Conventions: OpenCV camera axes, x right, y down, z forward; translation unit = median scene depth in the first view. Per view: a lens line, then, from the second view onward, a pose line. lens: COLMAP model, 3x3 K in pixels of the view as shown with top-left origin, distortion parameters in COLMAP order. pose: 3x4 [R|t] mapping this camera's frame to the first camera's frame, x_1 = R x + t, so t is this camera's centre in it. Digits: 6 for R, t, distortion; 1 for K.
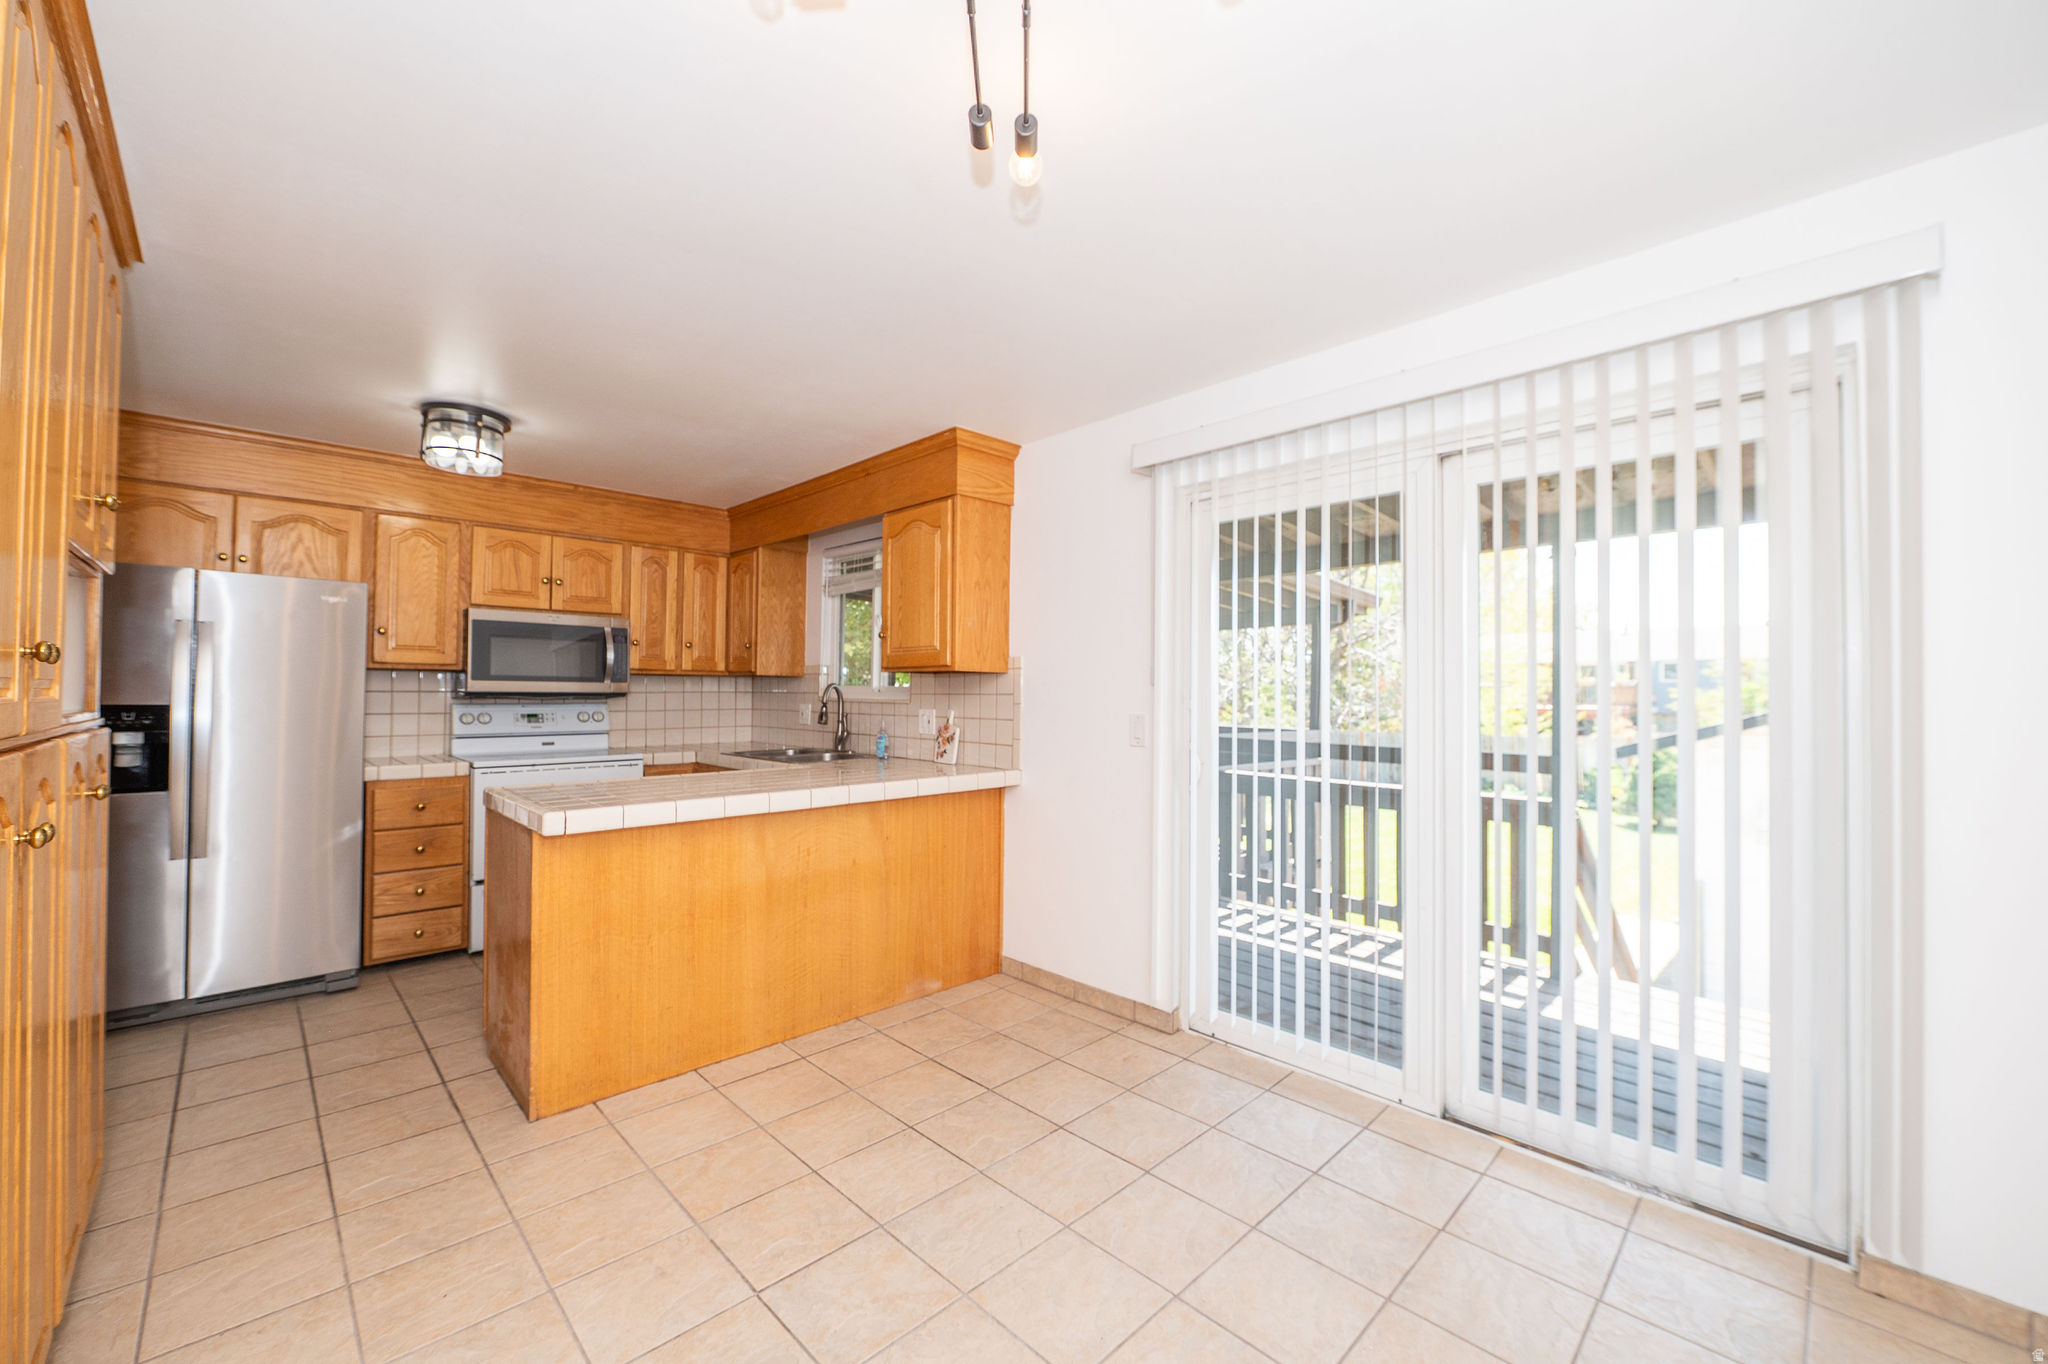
lens RADIAL K [[805.6, 0, 1033.0], [0, 805.6, 677.8], [0, 0, 1]] dist [-0.012559, -0.000078]
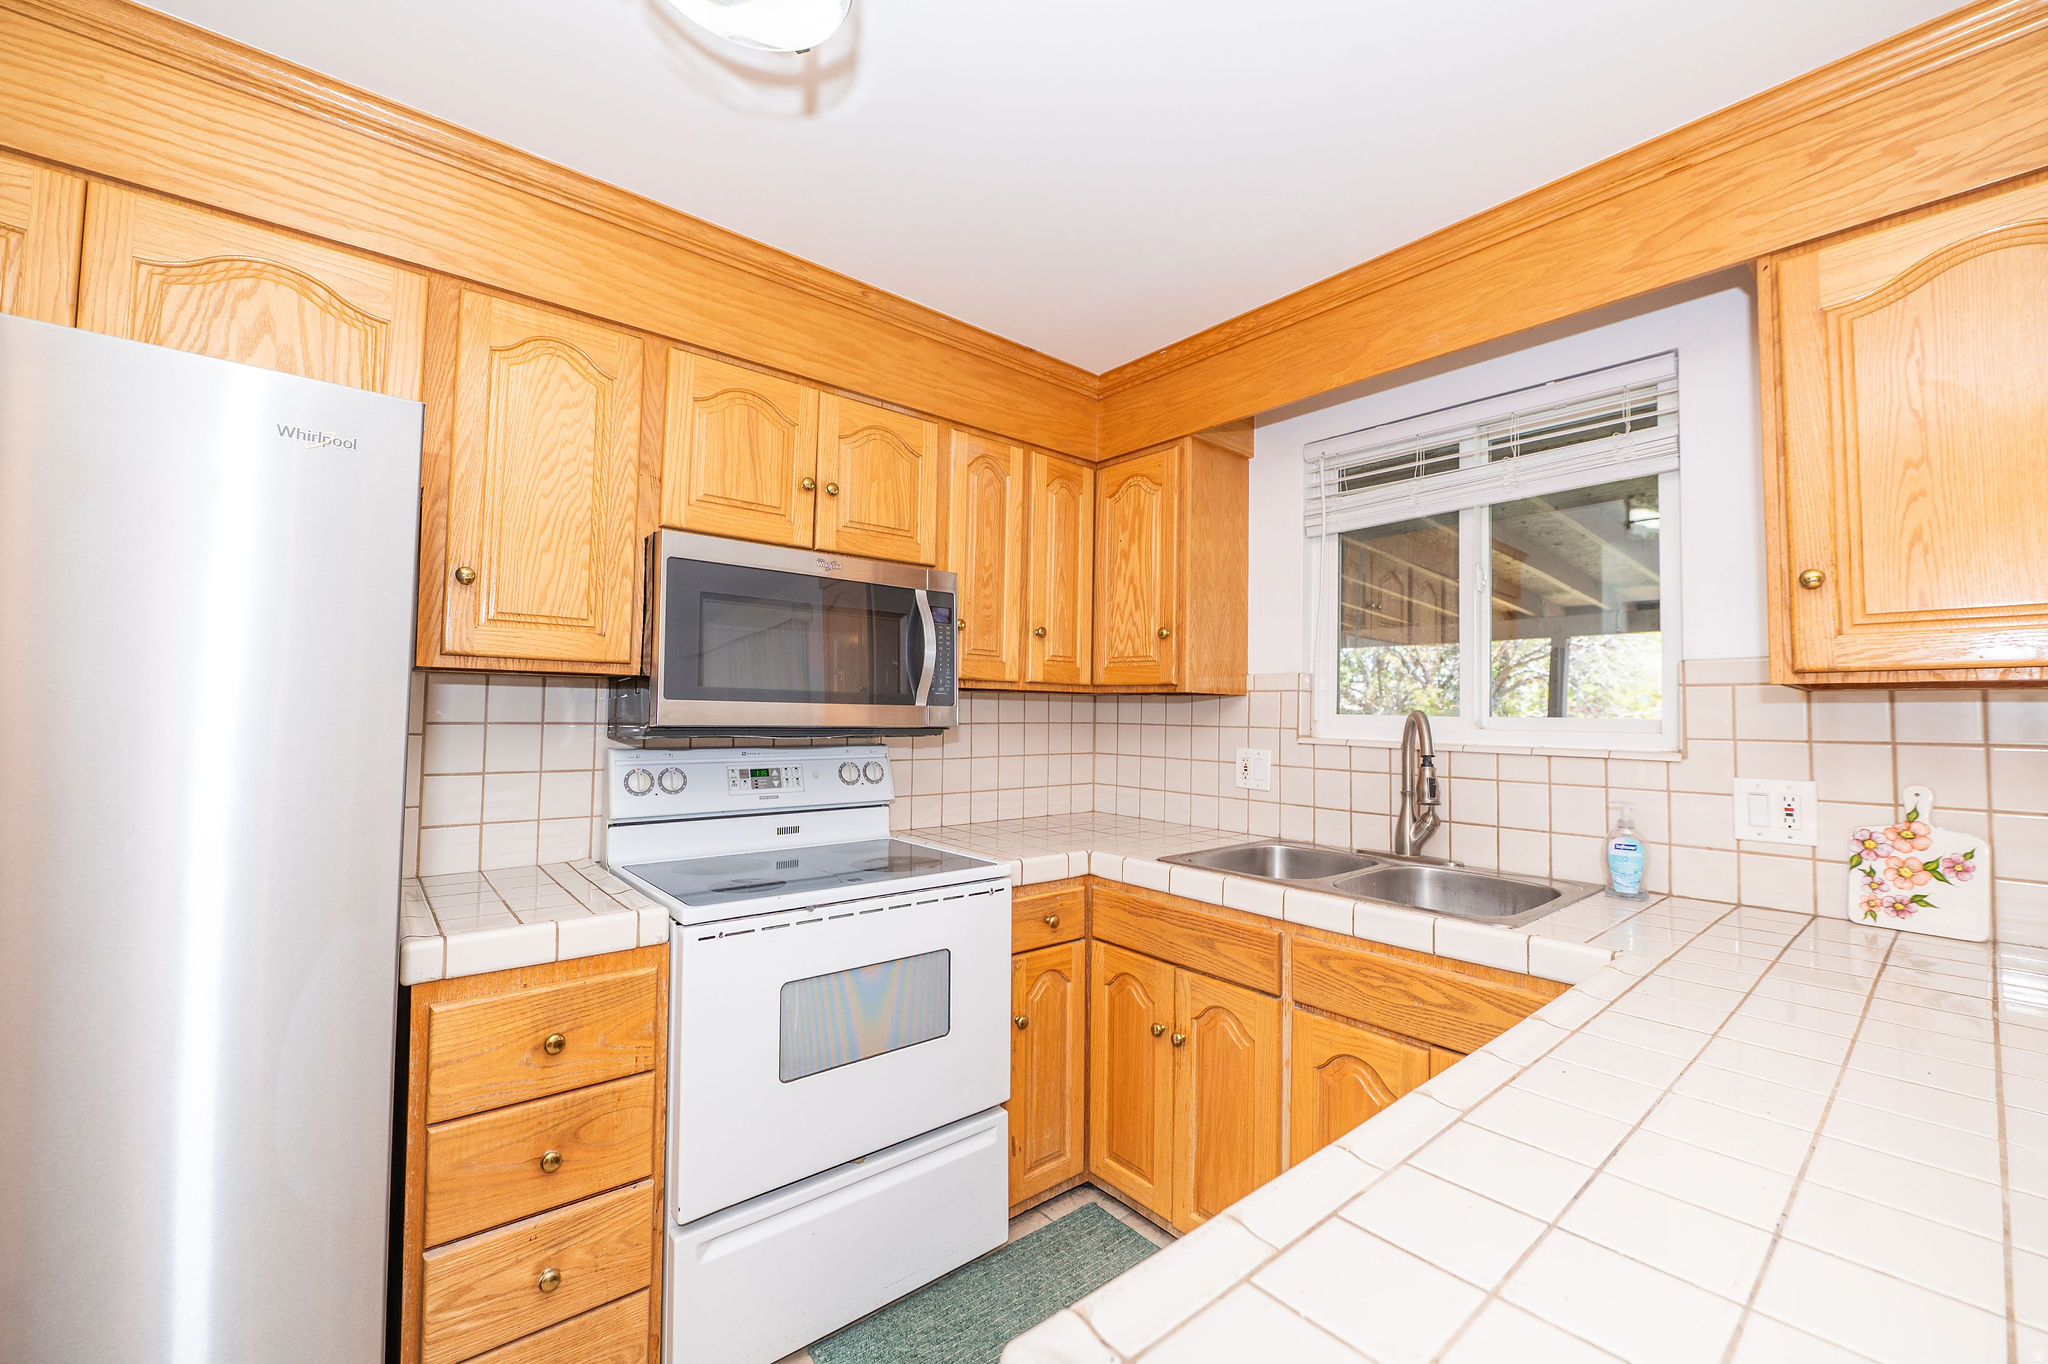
lens RADIAL K [[808.6, 0, 1030.5], [0, 808.6, 679.3], [0, 0, 1]] dist [-0.011318, -0.000312]
pose [[0.996884, 0.004205, -0.078775, -0.482633], [-0.006172, 0.999675, -0.024741, 0.001947], [0.078645, 0.025150, 0.996585, 0.599763]]
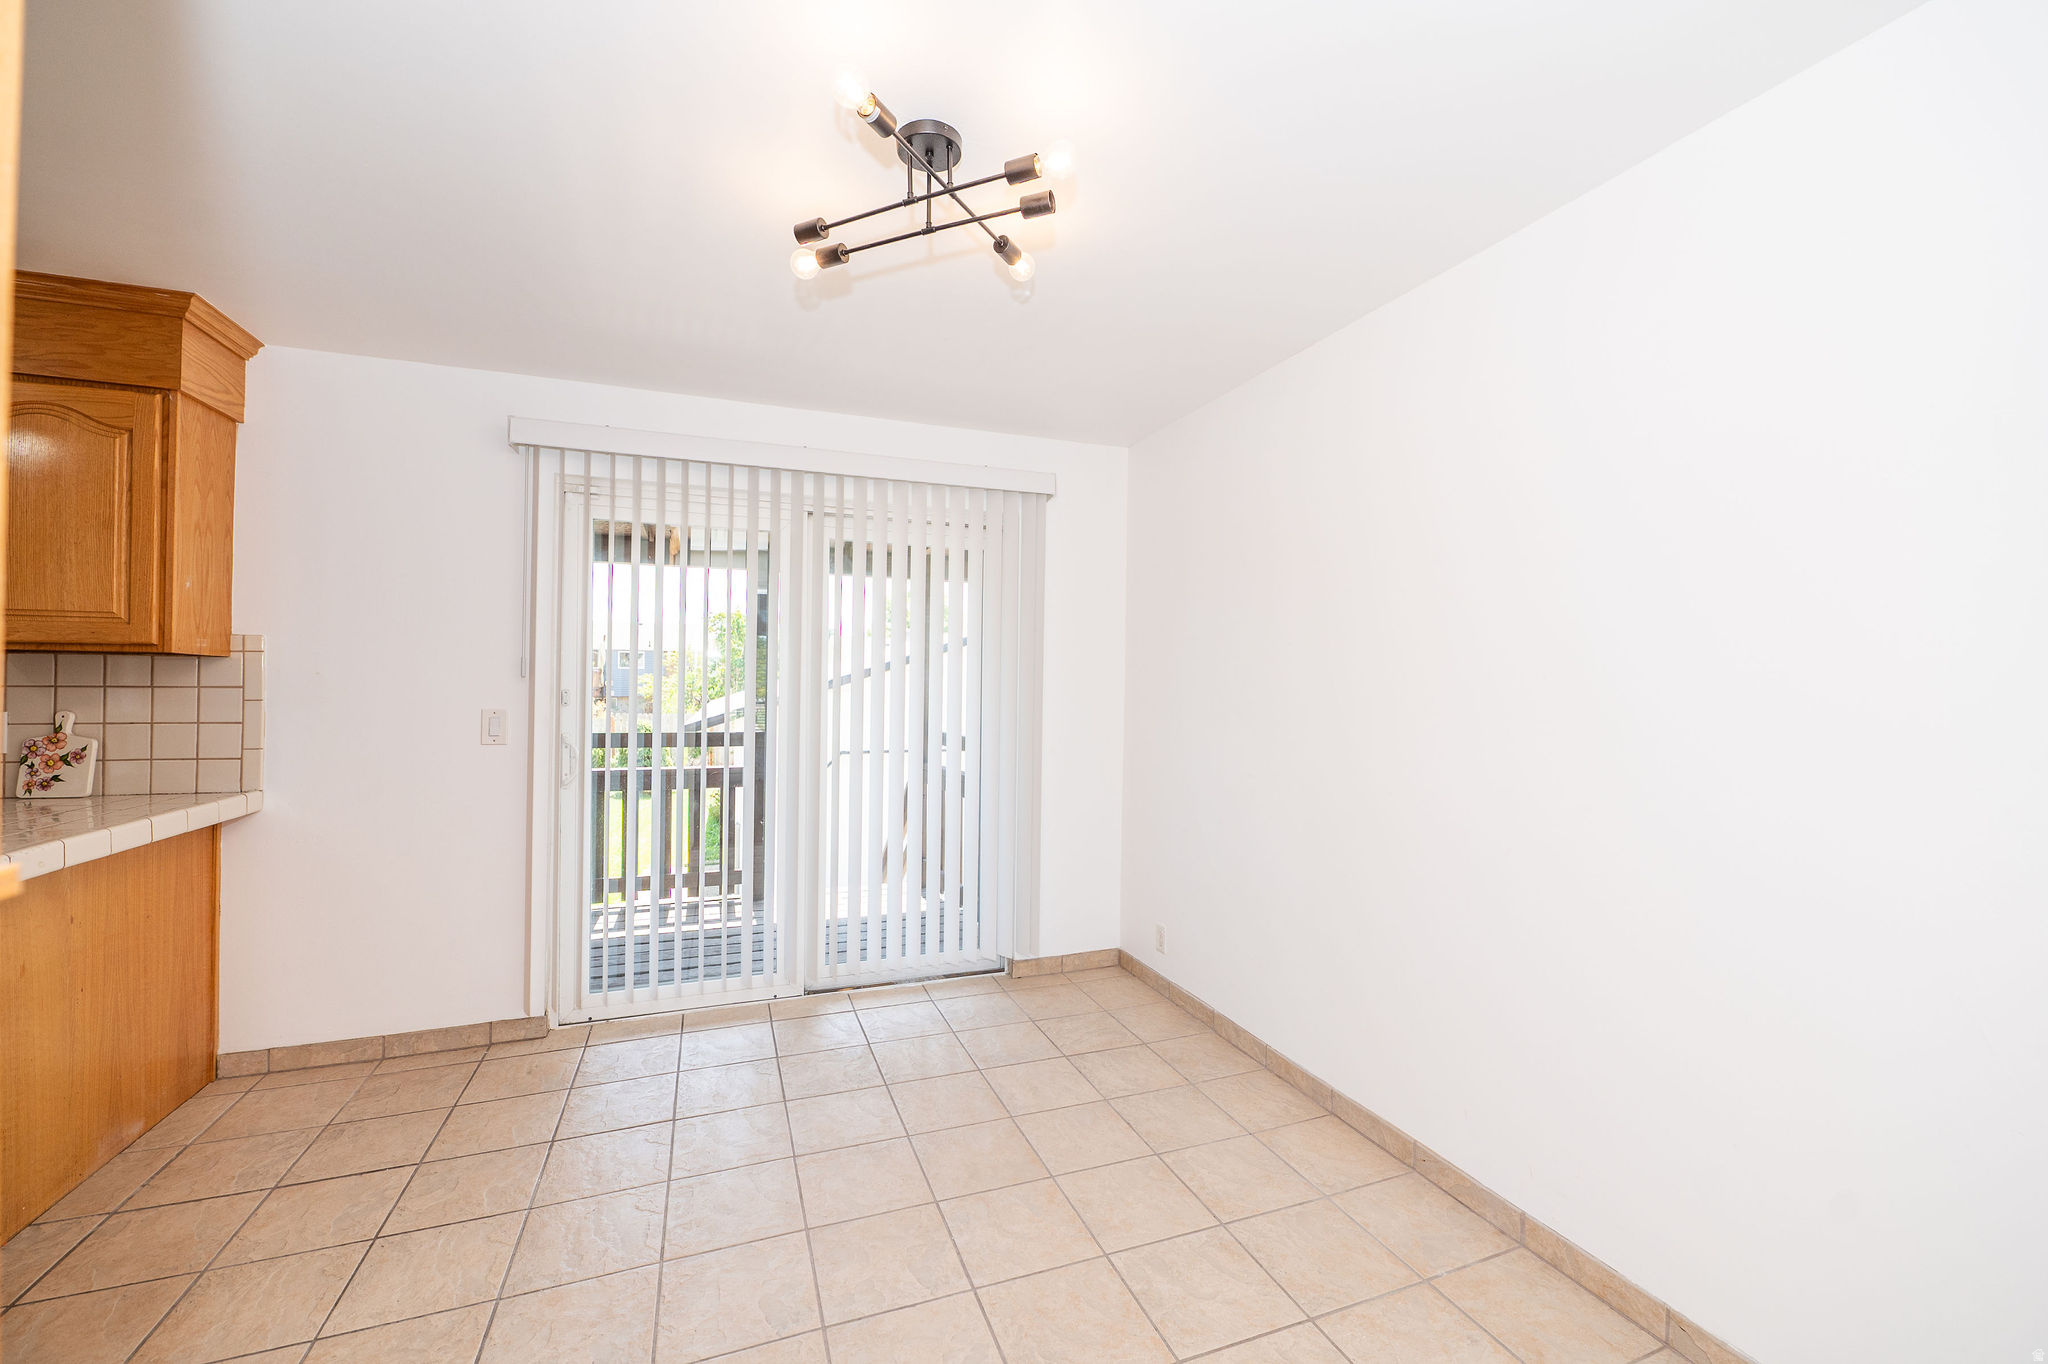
lens RADIAL K [[808.6, 0, 1030.5], [0, 808.6, 679.3], [0, 0, 1]] dist [-0.011318, -0.000312]
pose [[0.388816, 0.004748, 0.921303, -0.379540], [-0.023045, 0.999724, 0.004573, -0.005342], [-0.921027, -0.023009, 0.388818, 0.069923]]
